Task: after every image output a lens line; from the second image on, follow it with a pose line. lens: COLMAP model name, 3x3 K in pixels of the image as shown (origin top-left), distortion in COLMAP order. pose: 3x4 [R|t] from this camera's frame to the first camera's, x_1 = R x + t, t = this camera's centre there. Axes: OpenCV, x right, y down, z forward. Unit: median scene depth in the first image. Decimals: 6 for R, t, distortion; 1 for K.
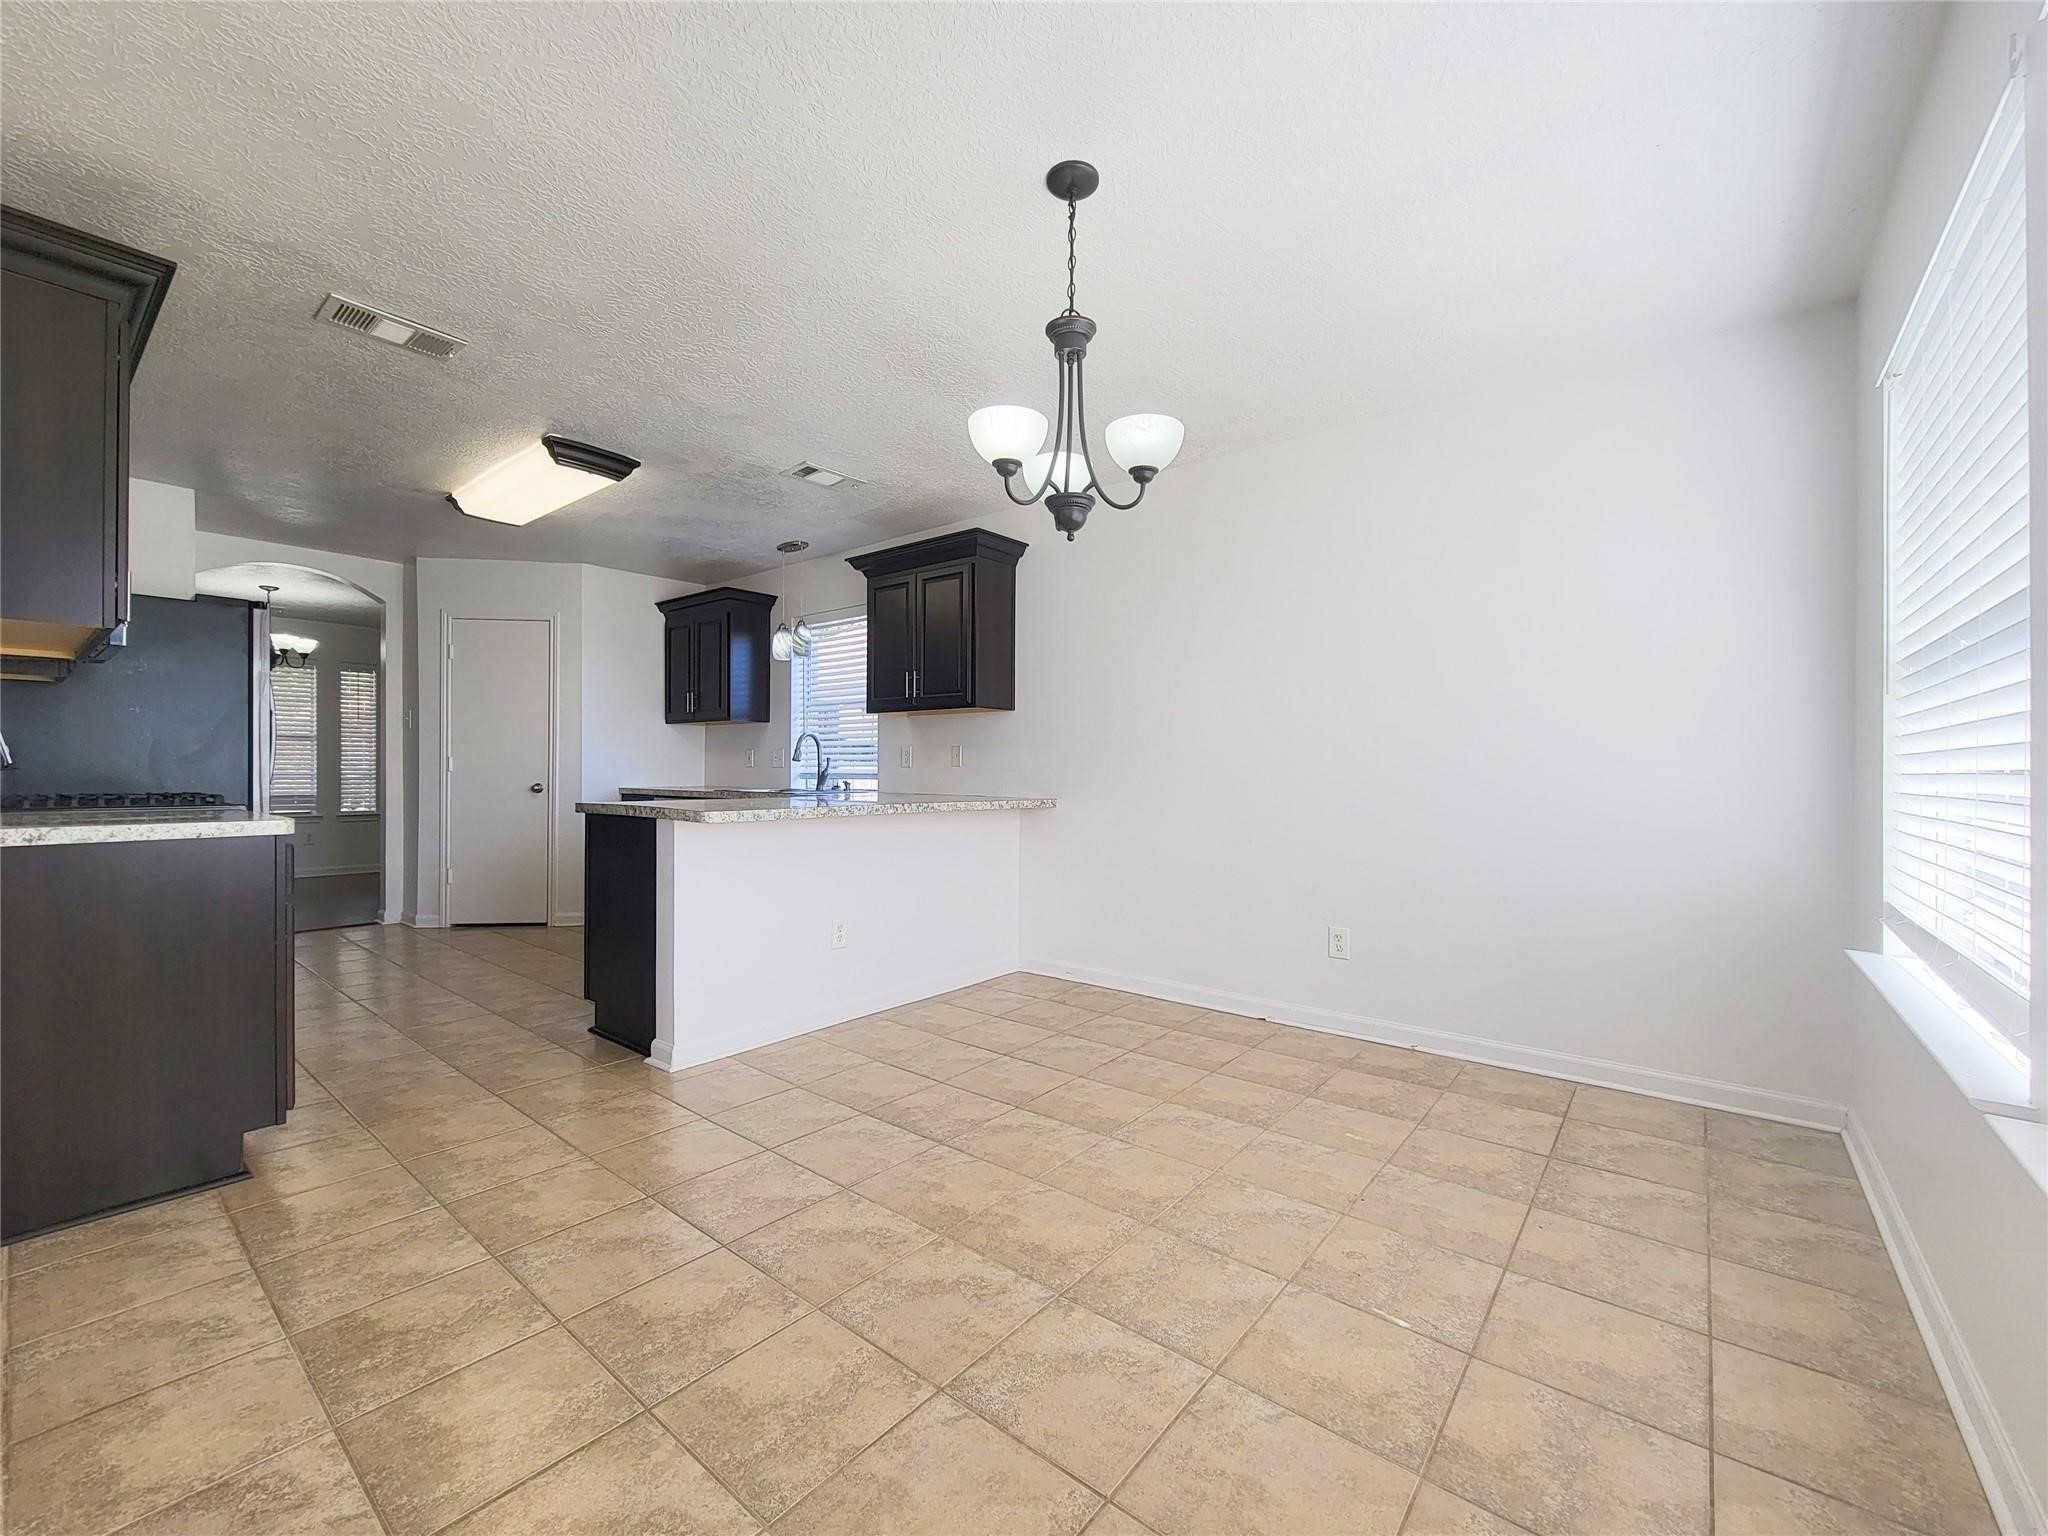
lens RADIAL K [[841.8, 0, 1034.2], [0, 841.8, 770.4], [0, 0, 1]] dist [-0.005466, -0.001423]
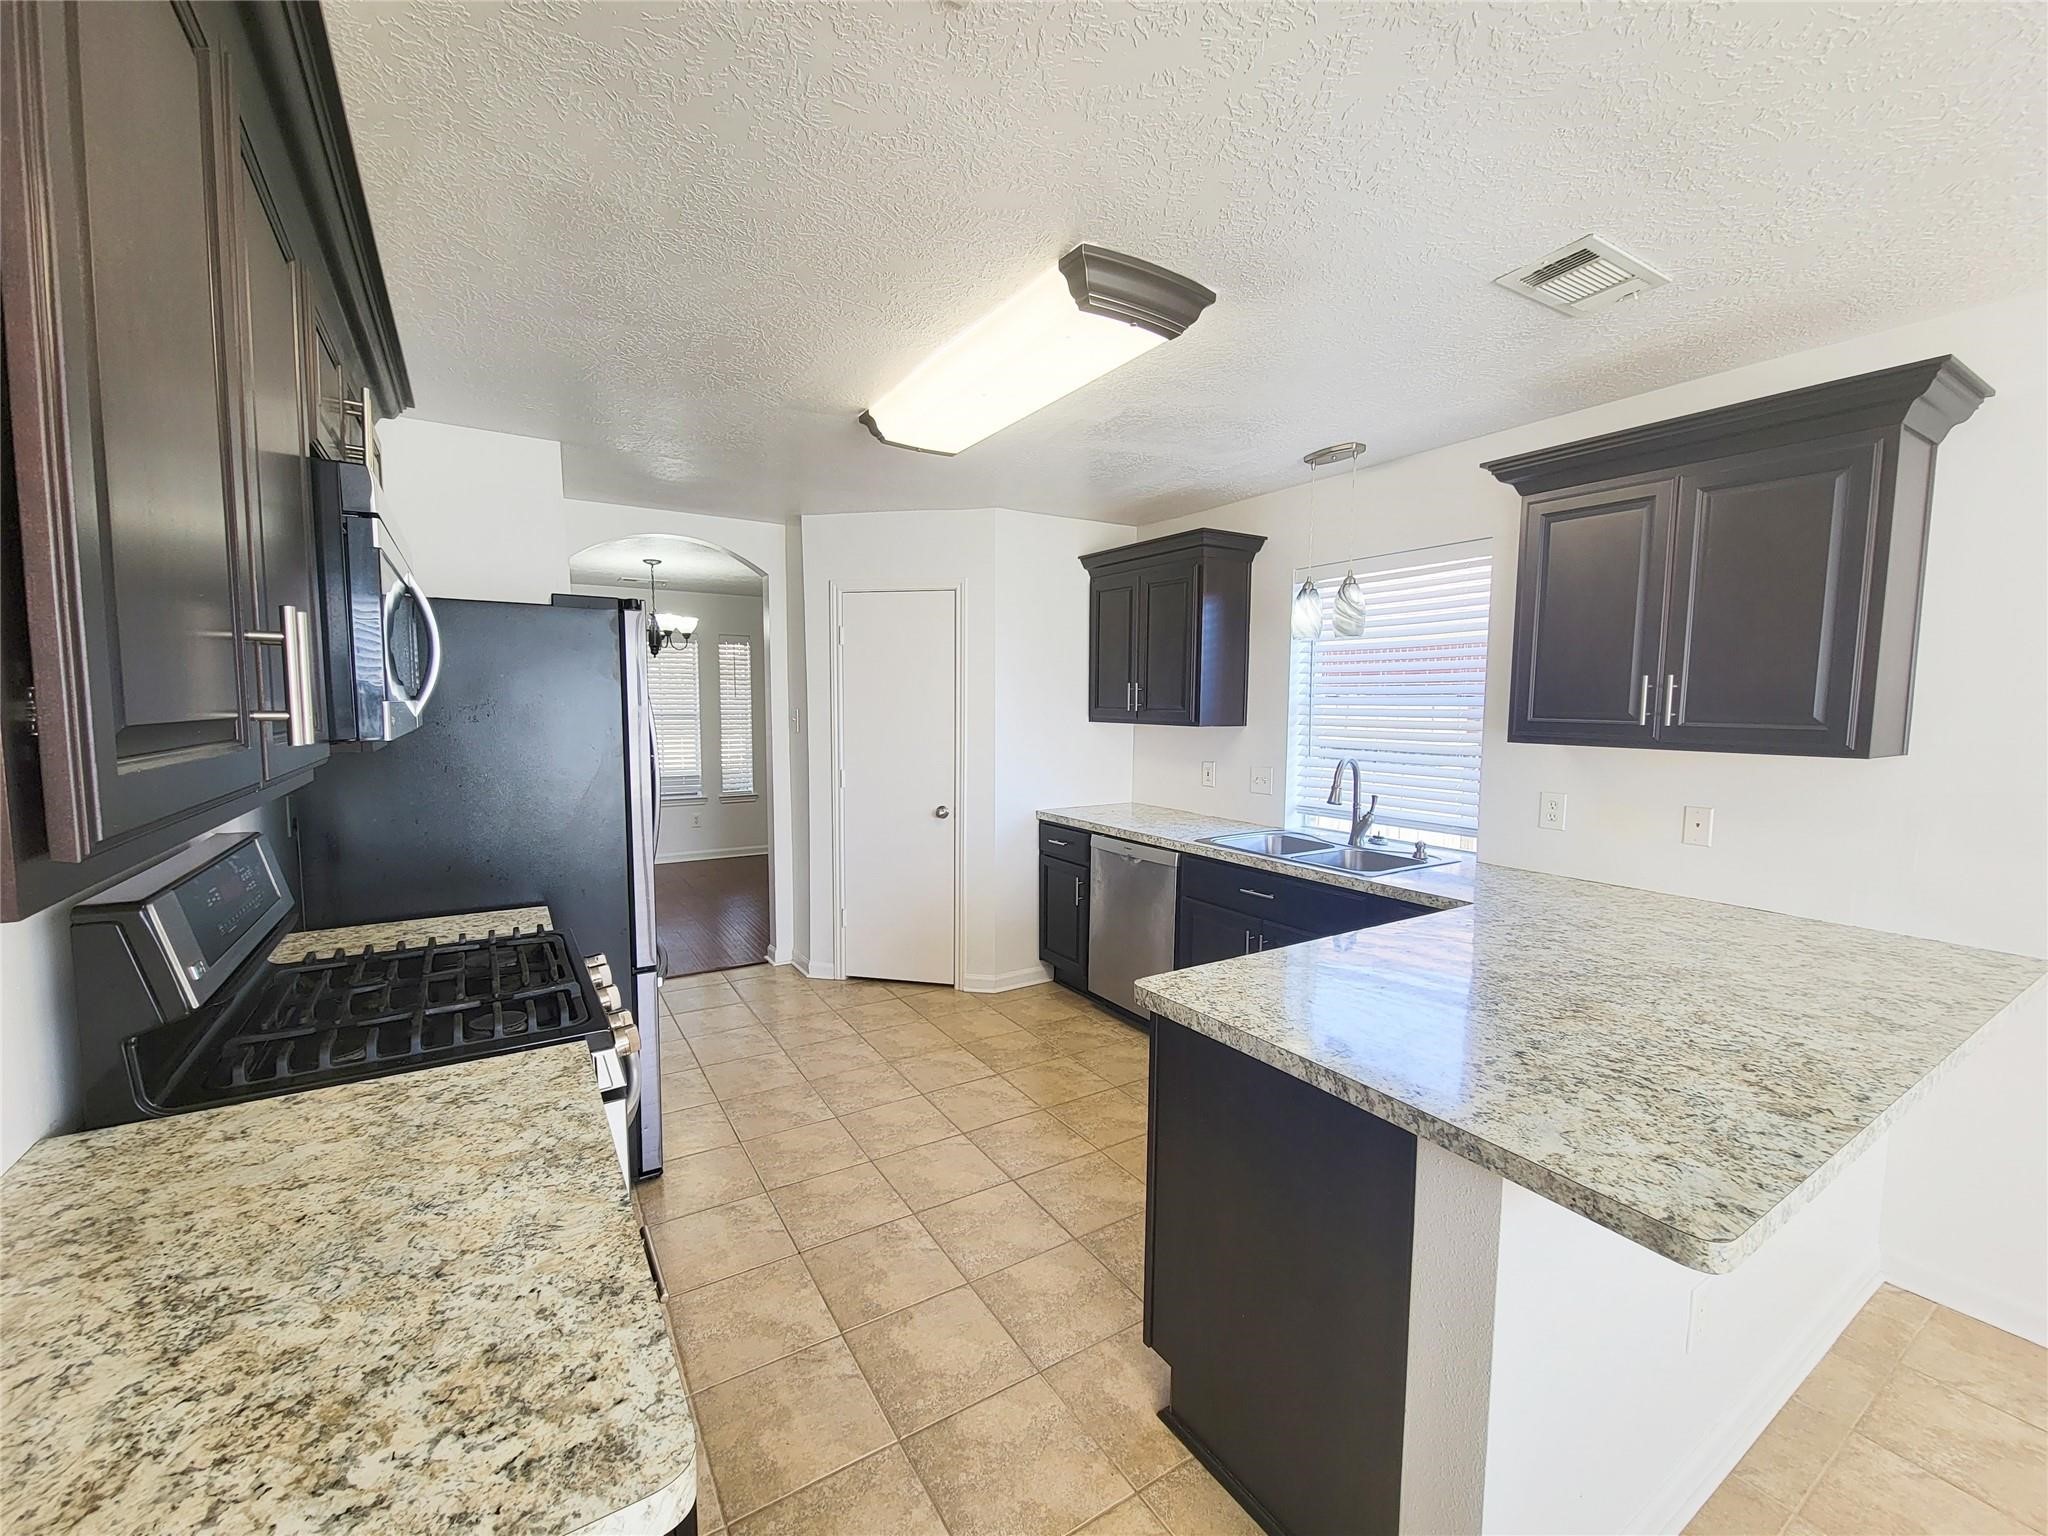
lens RADIAL K [[841.8, 0, 1020.3], [0, 841.8, 771.0], [0, 0, 1]] dist [-0.005466, -0.001423]
pose [[0.942344, 0.031221, -0.333186, -0.286917], [-0.003961, 0.996609, 0.082184, -0.084533], [0.334622, -0.076126, 0.939272, 0.326446]]
